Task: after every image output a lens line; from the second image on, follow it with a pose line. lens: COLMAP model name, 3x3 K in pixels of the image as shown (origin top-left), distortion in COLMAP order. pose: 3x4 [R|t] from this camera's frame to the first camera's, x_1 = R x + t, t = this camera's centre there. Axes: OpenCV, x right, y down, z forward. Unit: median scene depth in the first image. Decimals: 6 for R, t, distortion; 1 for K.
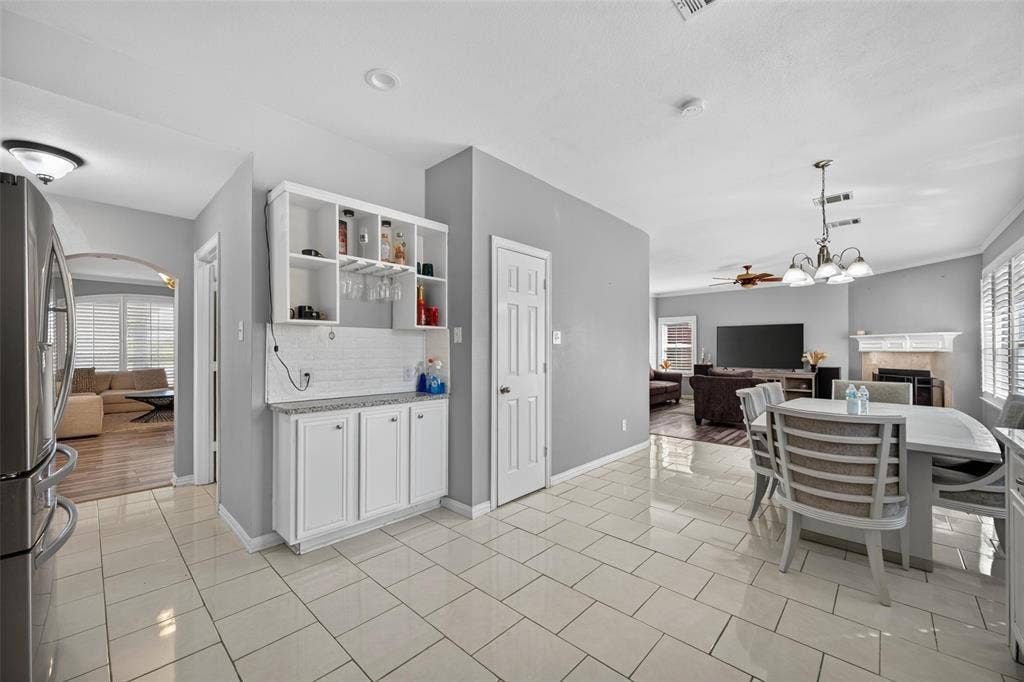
lens RADIAL K [[407.0, 0, 507.7], [0, 407.0, 346.7], [0, 0, 1]] dist [0.000995, -0.000942]
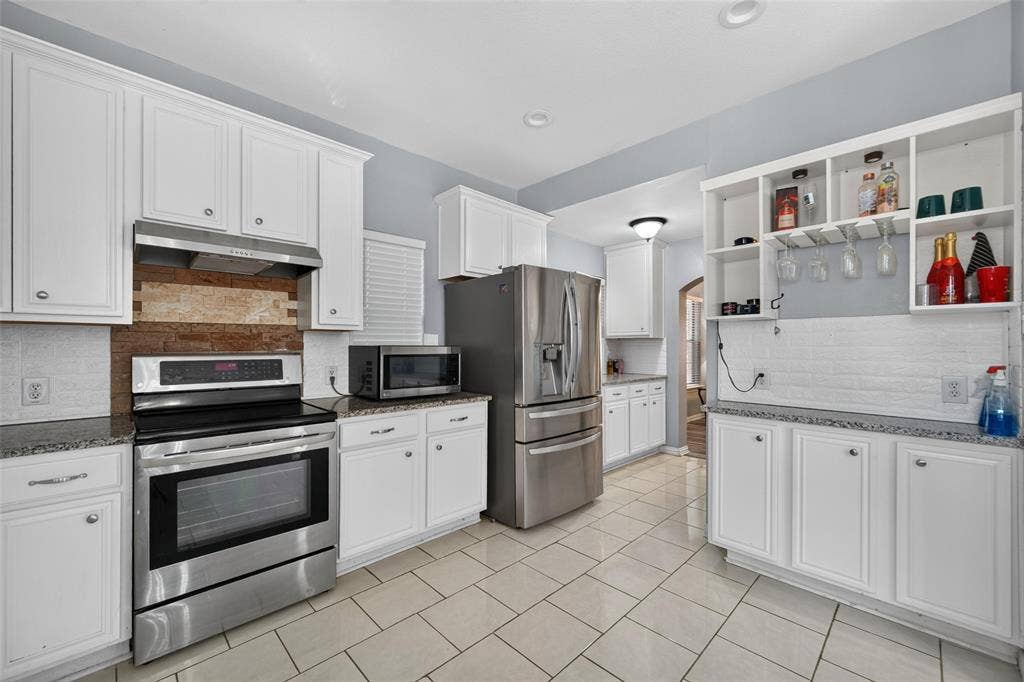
lens RADIAL K [[407.0, 0, 508.7], [0, 407.0, 344.8], [0, 0, 1]] dist [0.000995, -0.000942]
pose [[-0.037342, -0.008437, -0.999267, 0.391533], [0.002068, 0.999962, -0.008520, 0.007043], [0.999300, -0.002385, -0.037323, 0.439043]]
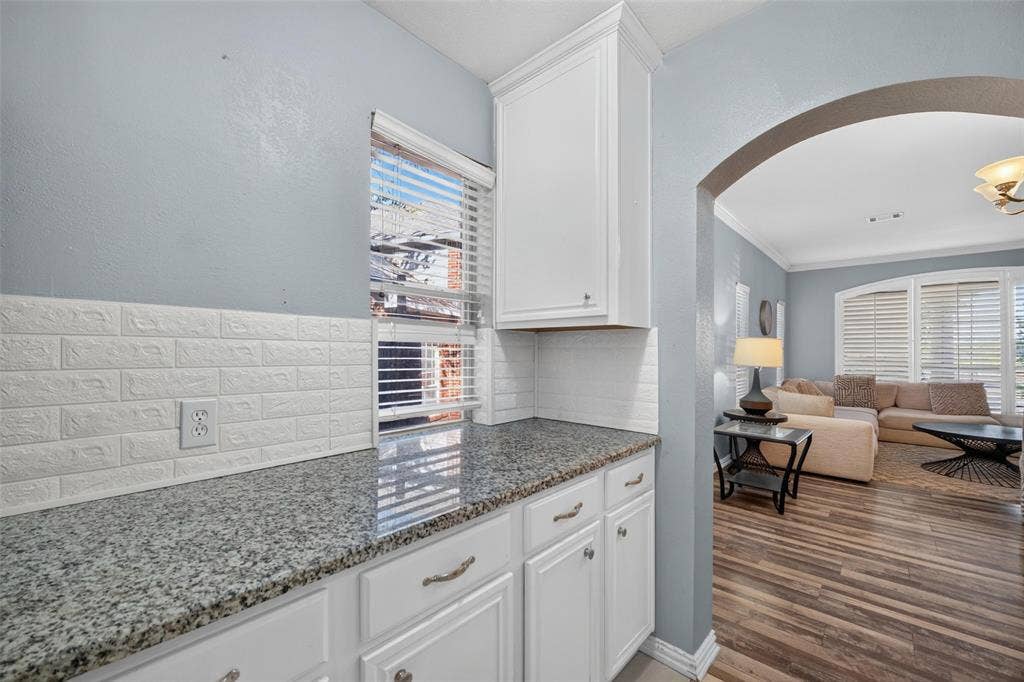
lens RADIAL K [[407.0, 0, 514.6], [0, 407.0, 345.0], [0, 0, 1]] dist [0.000995, -0.000942]
pose [[0.016619, -0.006083, -0.999843, -0.672702], [0.000735, 0.999981, -0.006071, -0.002895], [0.999862, -0.000634, 0.016623, 0.791053]]
